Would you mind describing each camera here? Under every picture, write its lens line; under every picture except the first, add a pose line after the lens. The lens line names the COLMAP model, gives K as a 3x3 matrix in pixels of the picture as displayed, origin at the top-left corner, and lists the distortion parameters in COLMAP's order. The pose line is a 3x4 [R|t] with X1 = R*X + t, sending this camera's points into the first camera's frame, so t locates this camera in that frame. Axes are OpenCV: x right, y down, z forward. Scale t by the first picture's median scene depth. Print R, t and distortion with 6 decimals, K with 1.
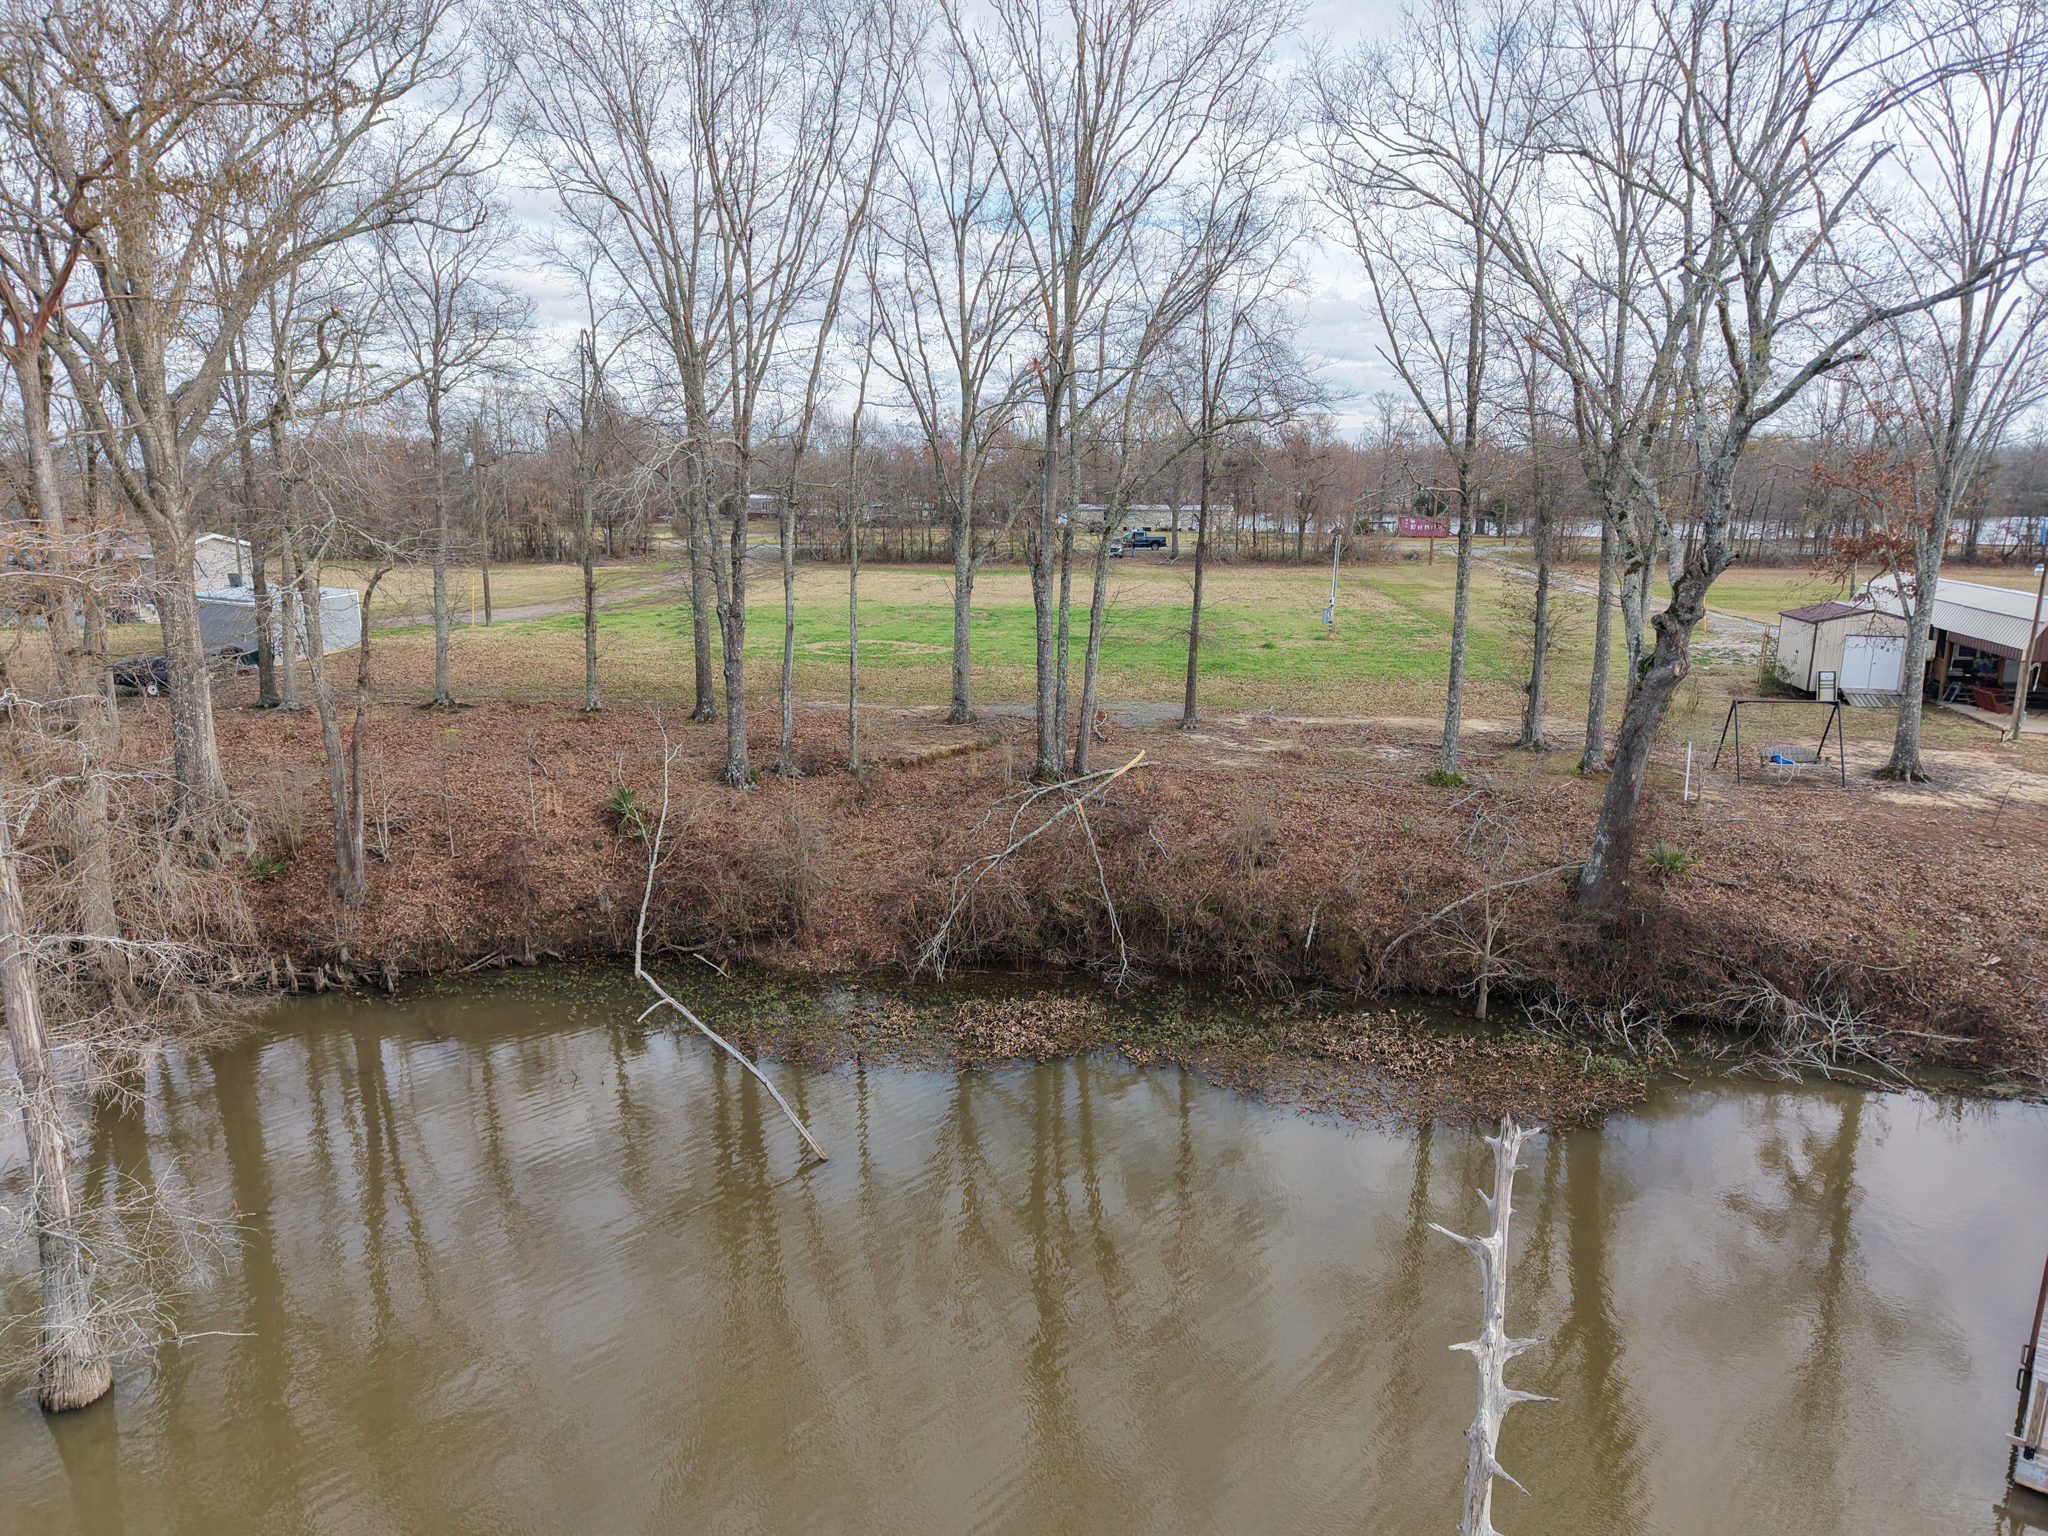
lens RADIAL K [[1371.3, 0, 1024.0], [0, 1371.3, 768.0], [0, 0, 1]] dist [0.034223, -0.032176]
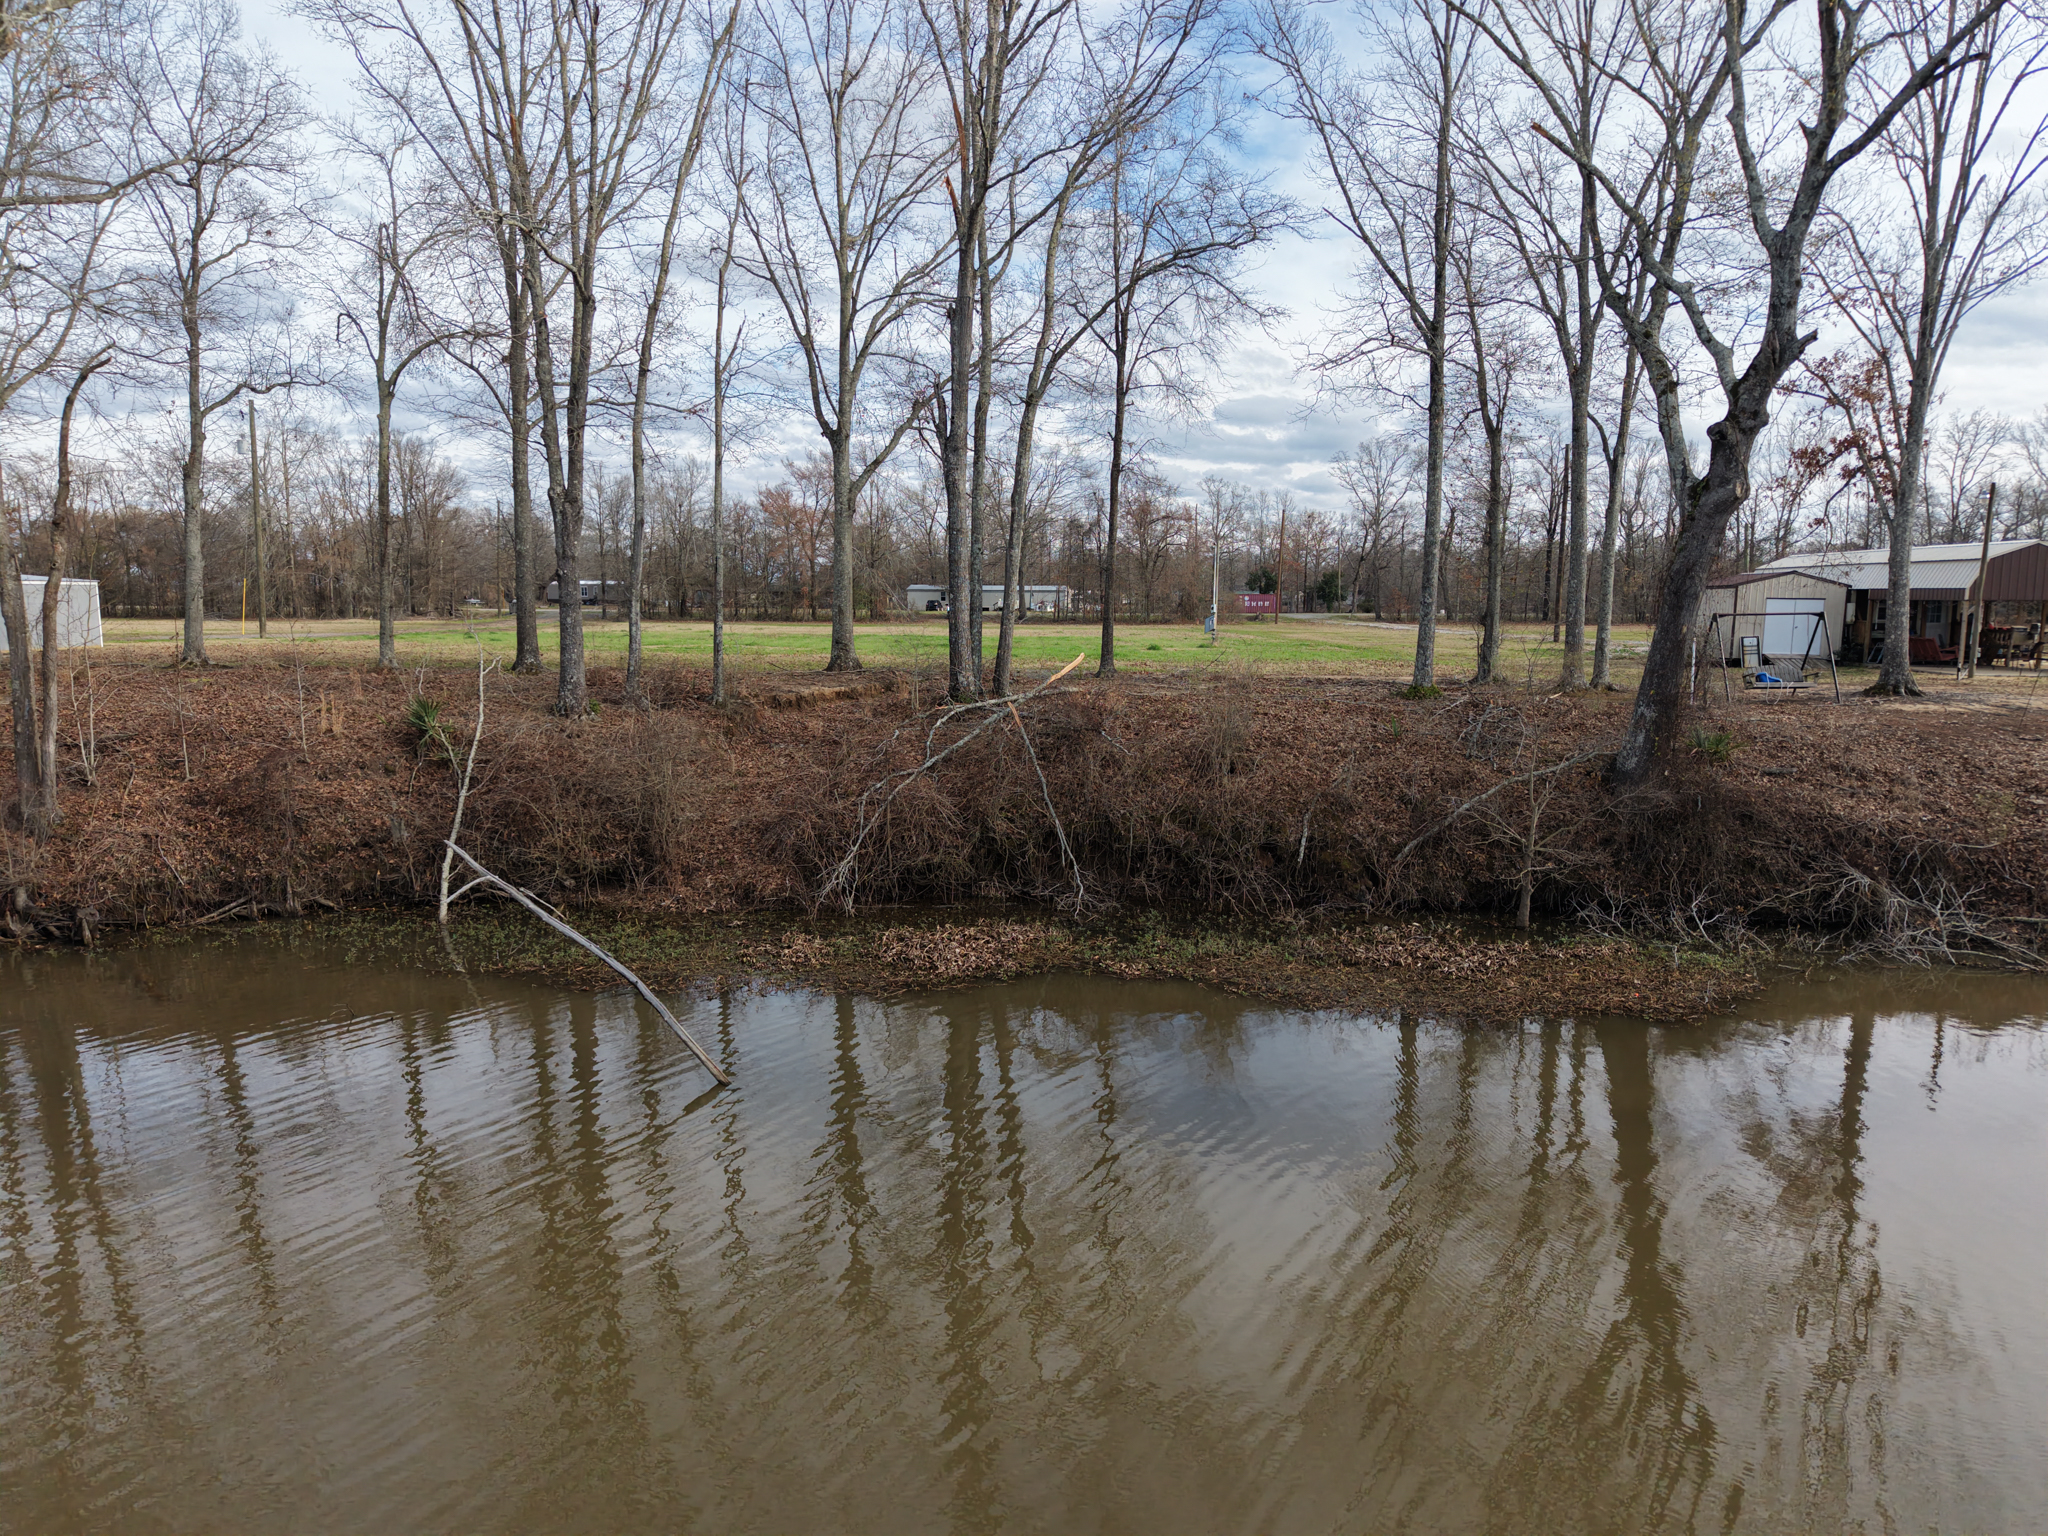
lens RADIAL K [[1371.3, 0, 1024.0], [0, 1371.3, 768.0], [0, 0, 1]] dist [0.034223, -0.032176]
pose [[0.991729, -0.013483, 0.127642, -0.058648], [0.024039, 0.996382, -0.081522, 0.132201], [-0.126081, 0.083916, 0.988464, 0.198975]]
